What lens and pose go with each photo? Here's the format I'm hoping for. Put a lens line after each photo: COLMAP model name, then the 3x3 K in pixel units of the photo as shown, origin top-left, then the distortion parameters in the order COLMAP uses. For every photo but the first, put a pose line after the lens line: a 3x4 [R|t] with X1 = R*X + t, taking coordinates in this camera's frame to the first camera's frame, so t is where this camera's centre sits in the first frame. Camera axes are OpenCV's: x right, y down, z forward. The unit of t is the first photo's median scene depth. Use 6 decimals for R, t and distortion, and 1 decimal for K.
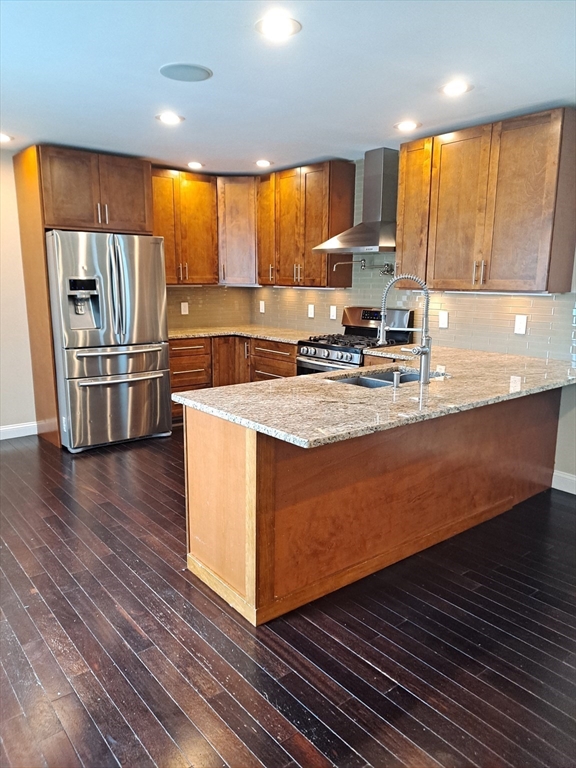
lens RADIAL K [[561.3, 0, 288.0], [0, 561.3, 384.0], [0, 0, 1]] dist [0.050939, -0.053186]
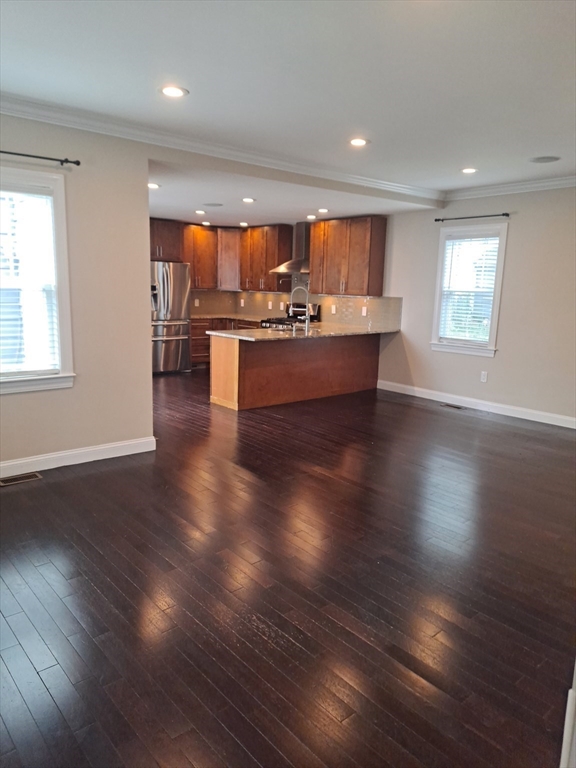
lens RADIAL K [[561.3, 0, 288.0], [0, 561.3, 384.0], [0, 0, 1]] dist [0.050939, -0.053186]
pose [[0.999350, 0.013308, 0.033502, 0.045198], [-0.012984, 0.999867, -0.009864, 0.145752], [-0.033629, 0.009423, 0.999390, -0.829782]]
